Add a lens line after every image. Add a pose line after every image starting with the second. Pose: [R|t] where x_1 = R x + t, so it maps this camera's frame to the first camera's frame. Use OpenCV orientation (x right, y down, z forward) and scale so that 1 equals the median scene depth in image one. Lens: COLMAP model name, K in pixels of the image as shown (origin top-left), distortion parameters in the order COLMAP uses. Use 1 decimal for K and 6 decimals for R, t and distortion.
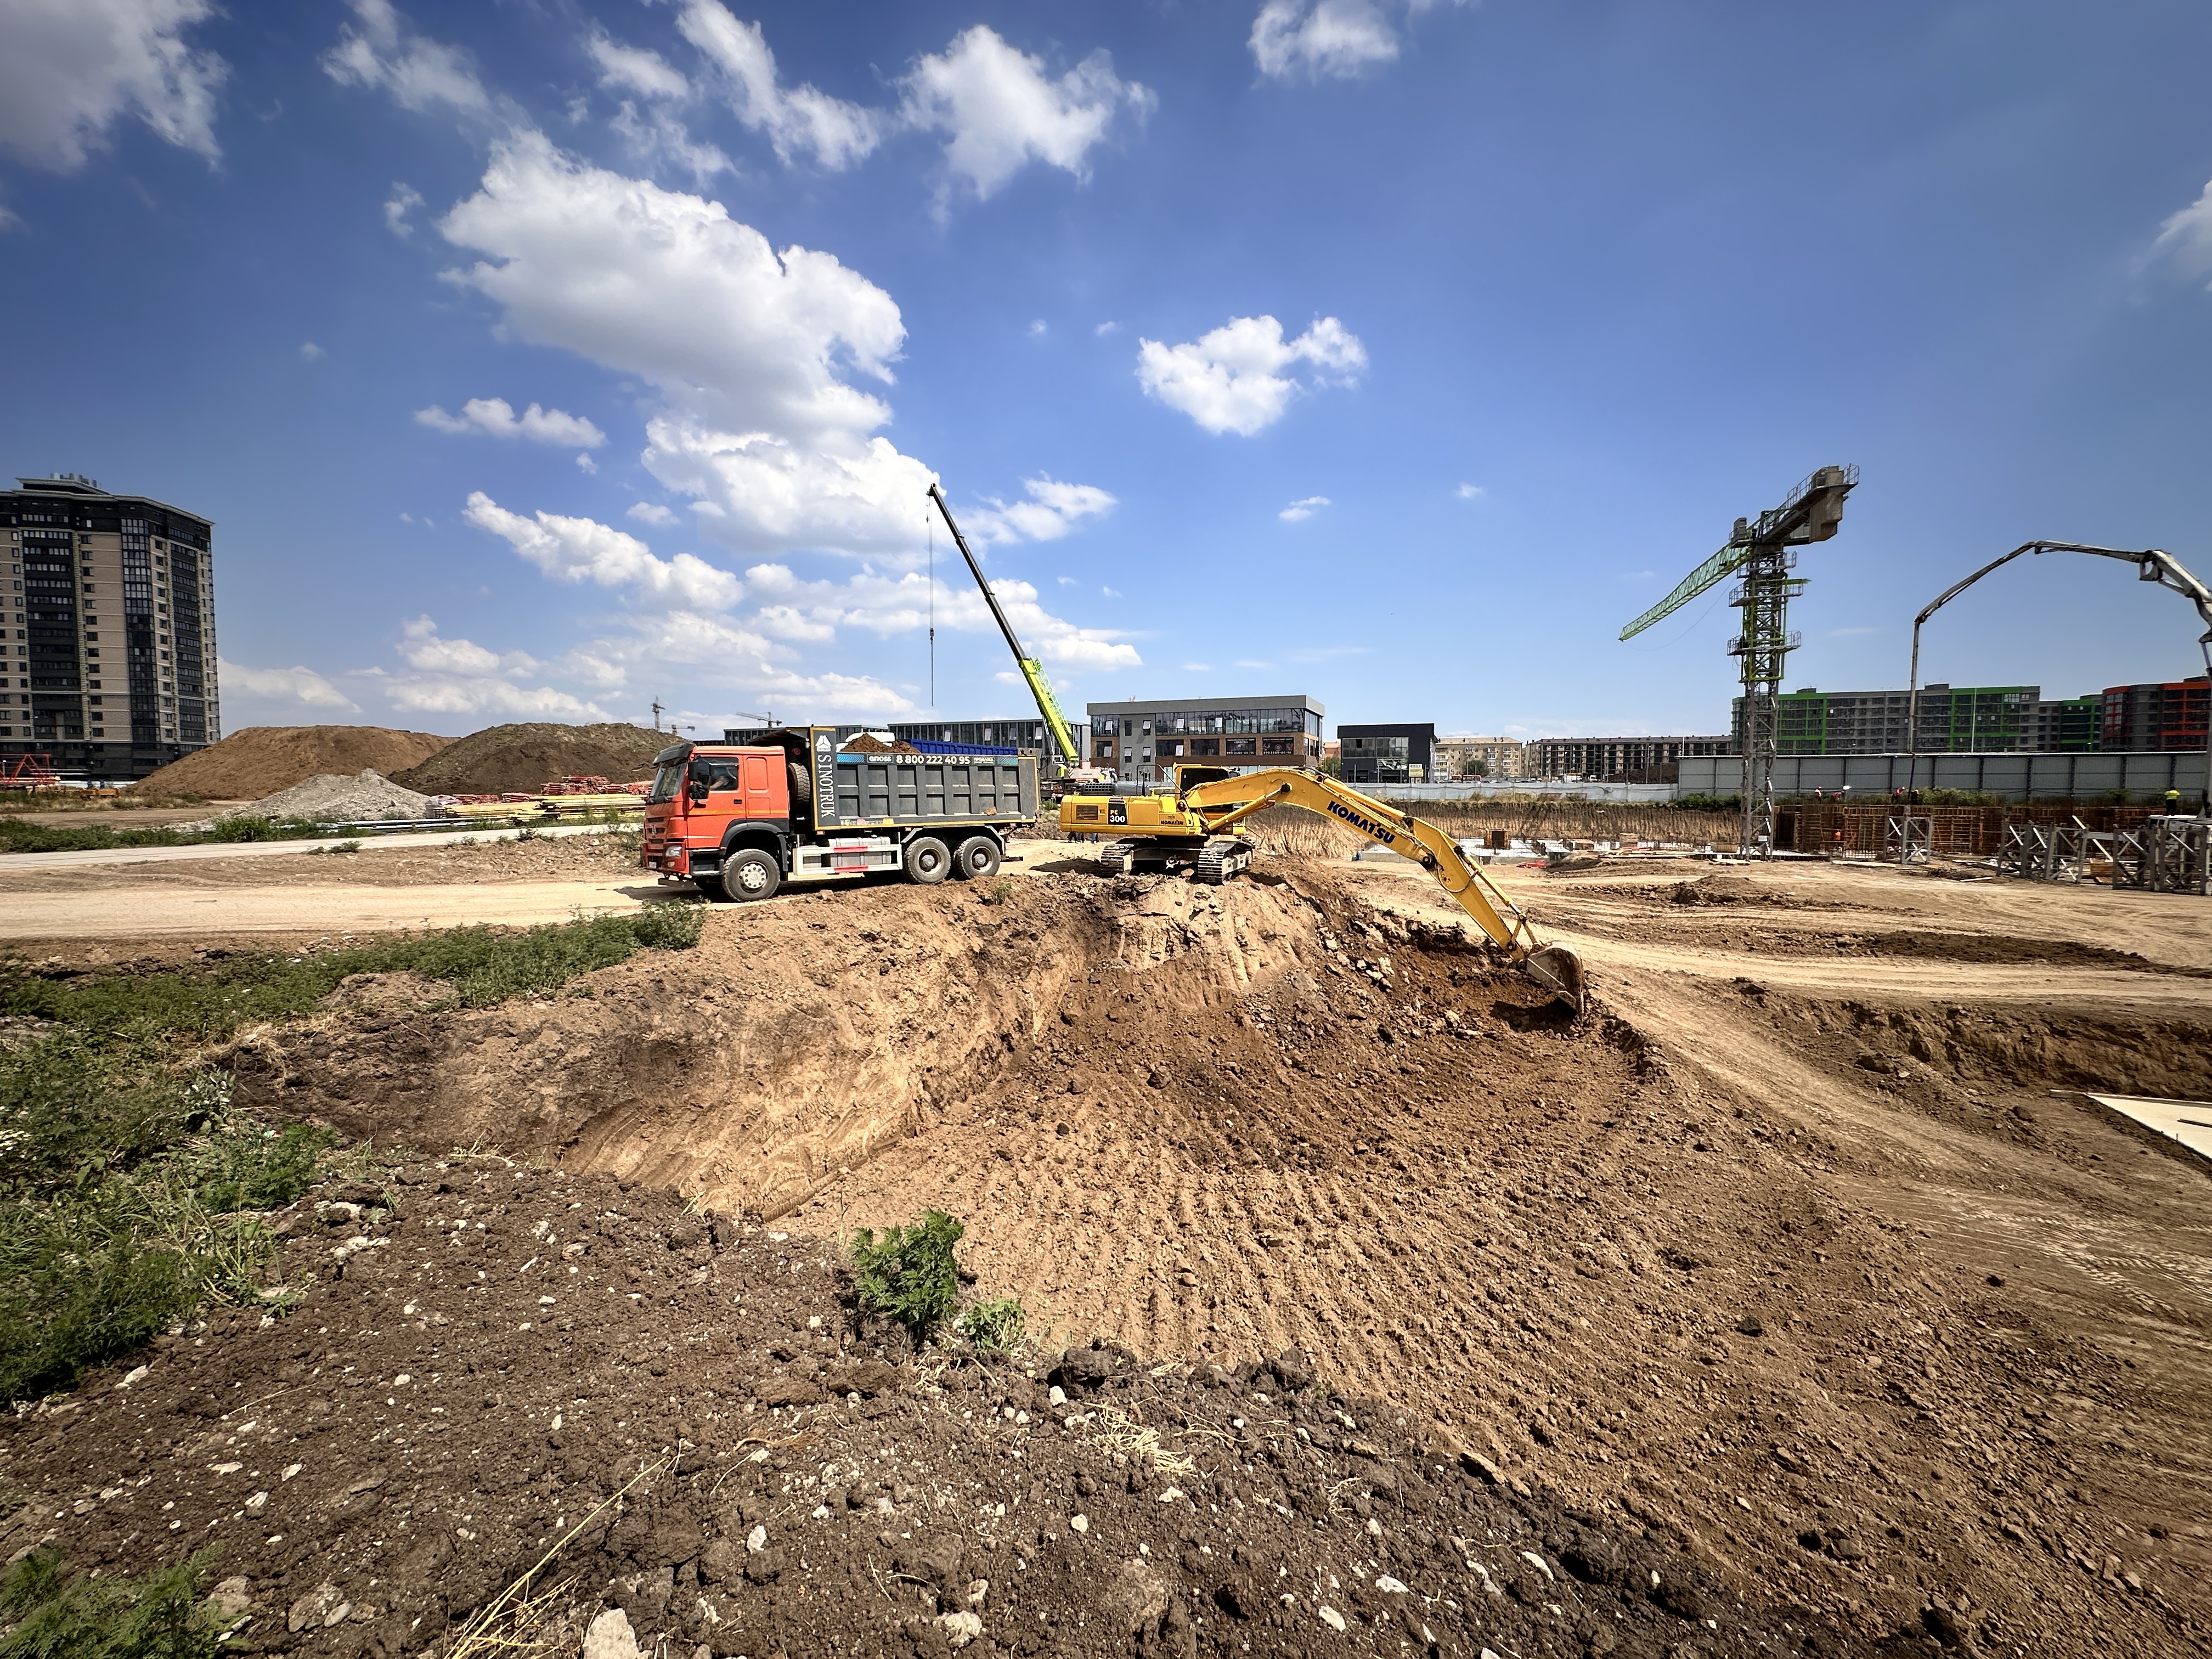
lens RADIAL K [[881.7, 0, 1115.4], [0, 881.7, 828.8], [0, 0, 1]] dist [-0.003272, 0.000909]
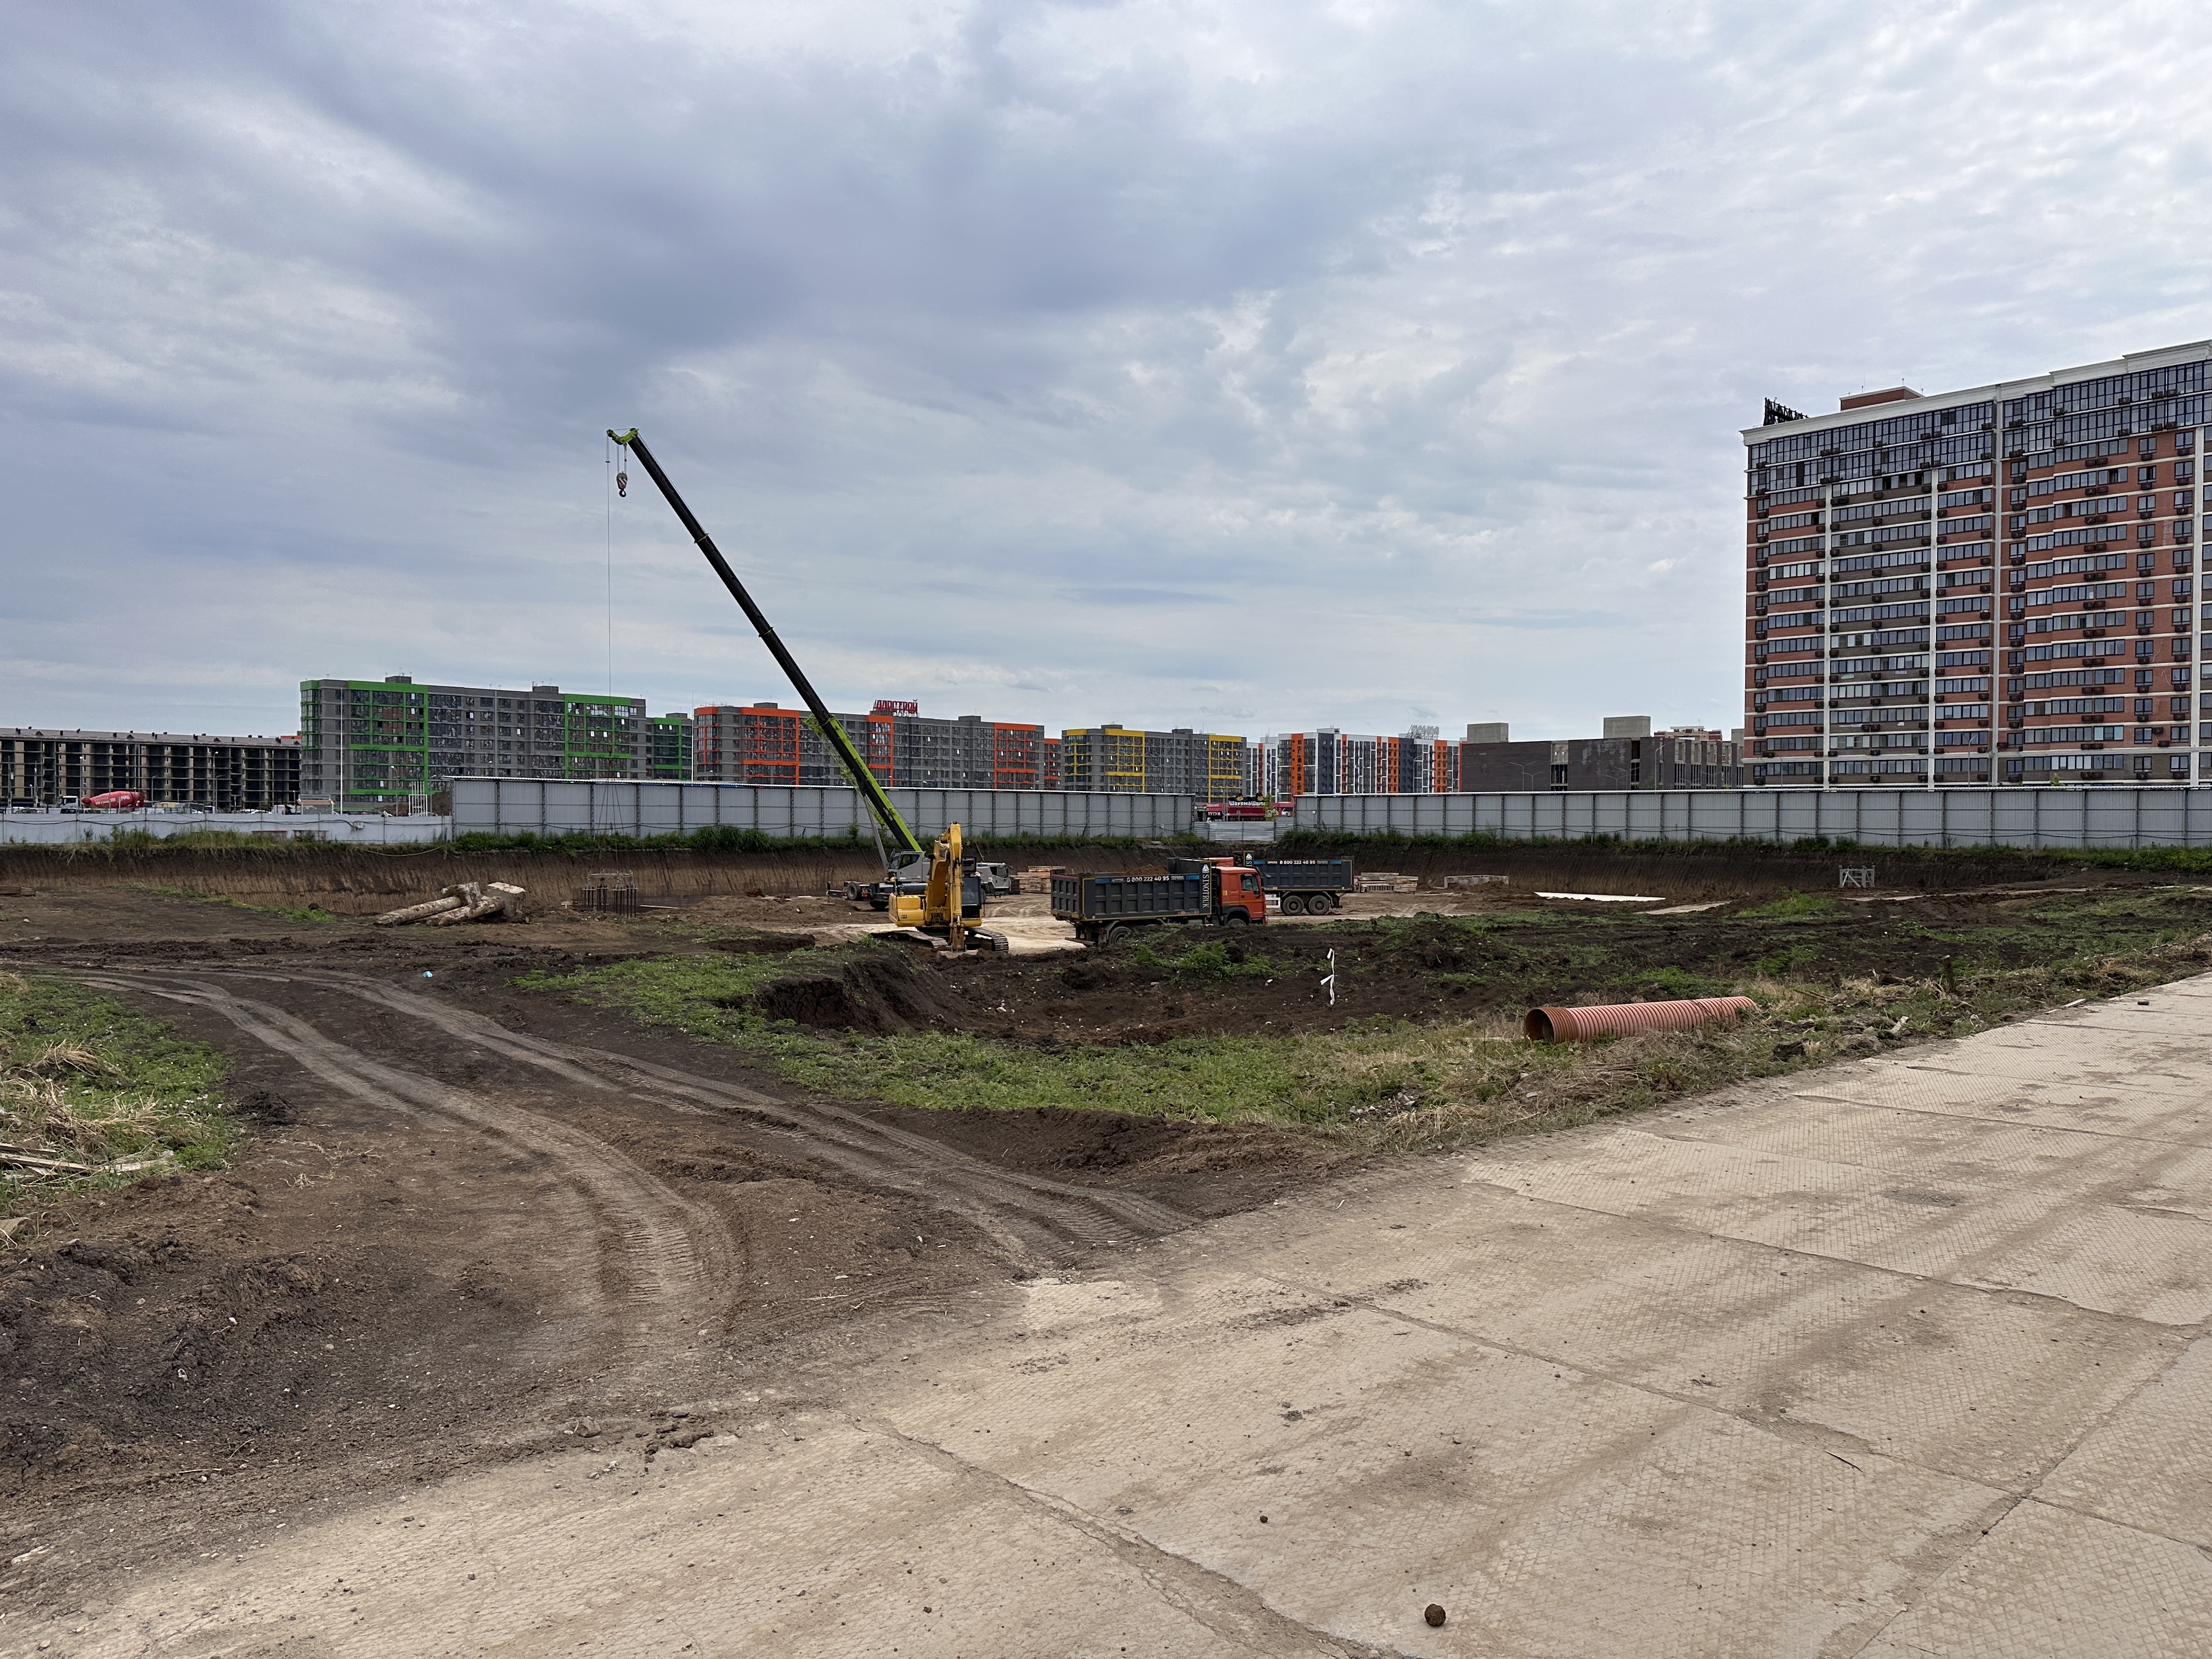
lens RADIAL K [[1541.4, 0, 1090.4], [0, 1541.4, 811.8], [0, 0, 1]] dist [0.065082, -0.073275]
pose [[0.418258, 0.006197, 0.908307, -0.155524], [0.041178, 0.998819, -0.025776, -0.002065], [-0.907395, 0.048183, 0.417509, 0.027209]]
